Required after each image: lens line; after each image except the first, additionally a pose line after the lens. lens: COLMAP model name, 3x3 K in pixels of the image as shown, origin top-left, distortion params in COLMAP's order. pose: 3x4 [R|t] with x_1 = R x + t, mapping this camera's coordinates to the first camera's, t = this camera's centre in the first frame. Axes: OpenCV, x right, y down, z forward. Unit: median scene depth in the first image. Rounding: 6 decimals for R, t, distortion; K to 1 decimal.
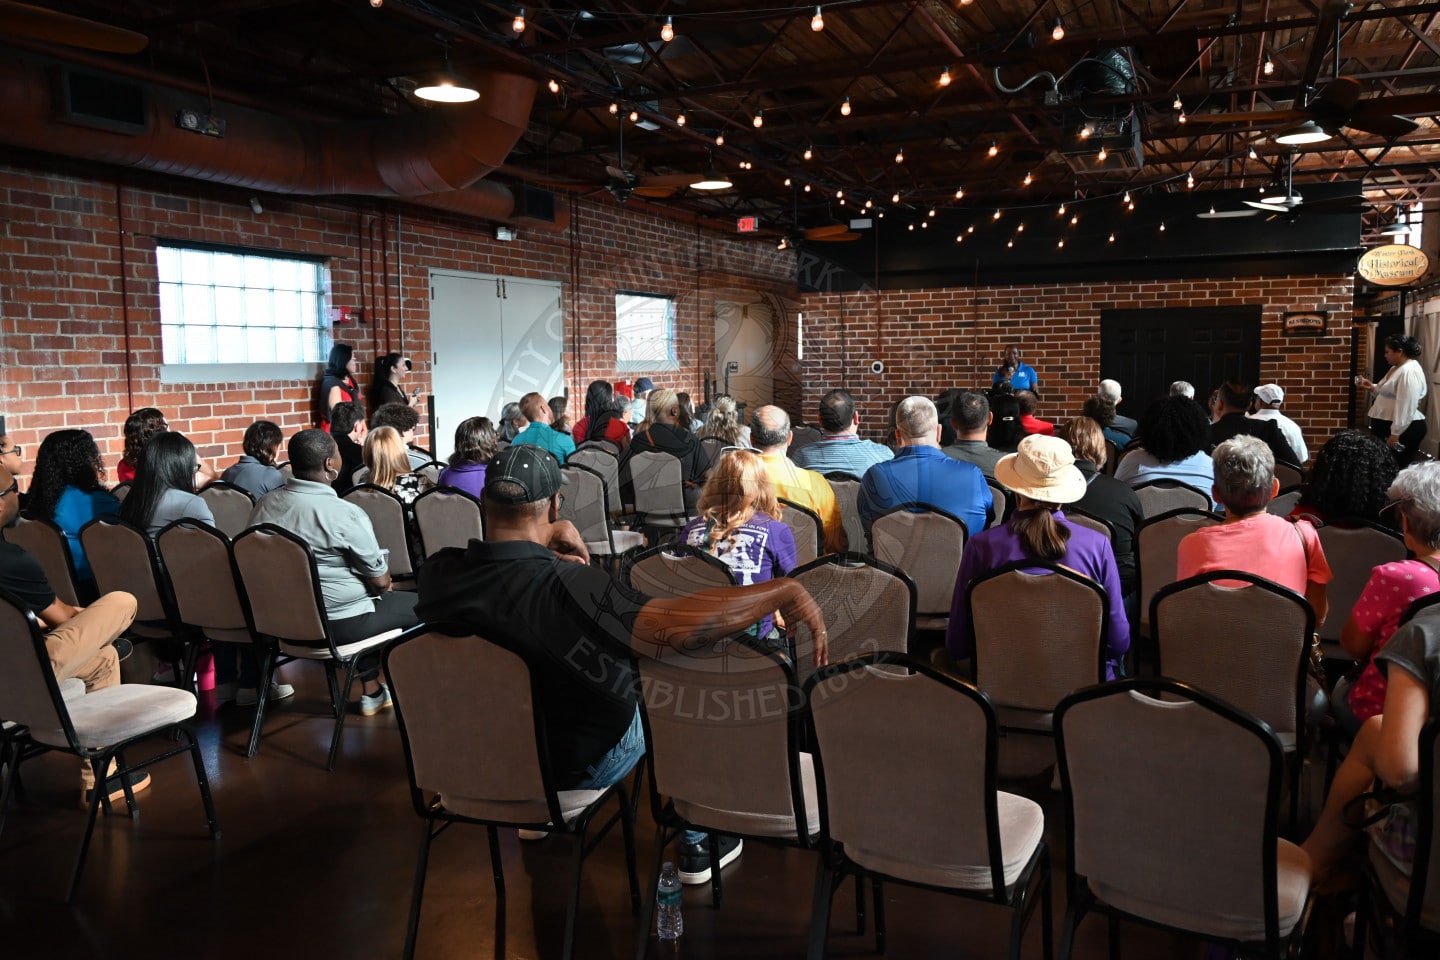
lens RADIAL K [[1127.3, 0, 720.0], [0, 1127.3, 480.0], [0, 0, 1]] dist [-0.001212, -0.000326]
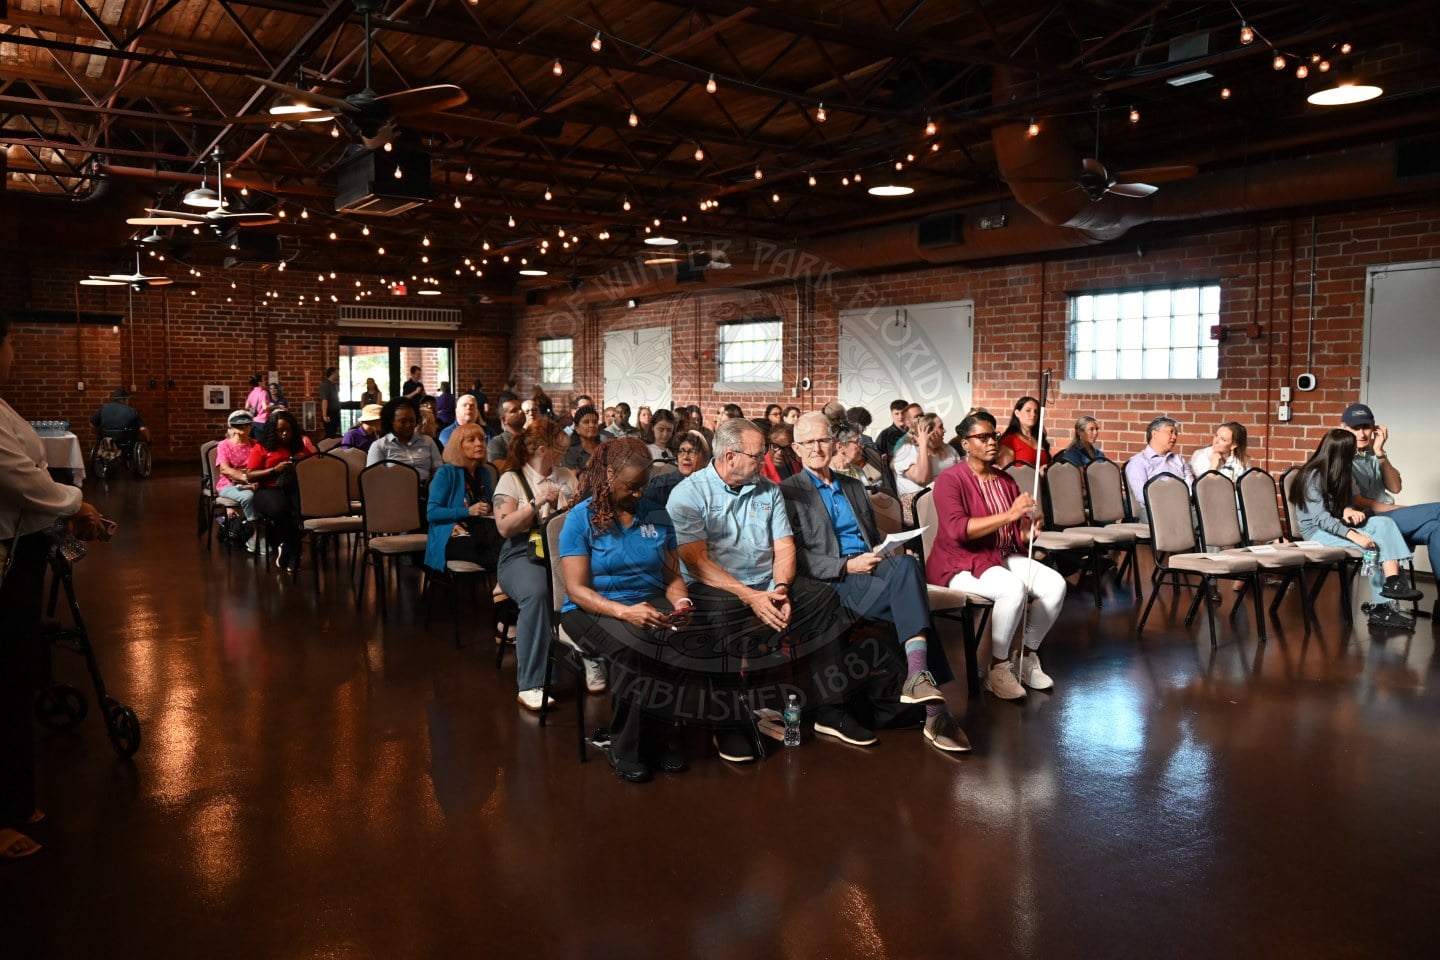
lens RADIAL K [[1127.3, 0, 720.0], [0, 1127.3, 480.0], [0, 0, 1]] dist [-0.001212, -0.000326]
pose [[-0.553128, 0.056736, -0.831162, 0.924044], [-0.103635, 0.985243, 0.136221, -0.124430], [0.826625, 0.161485, -0.539086, 1.402103]]
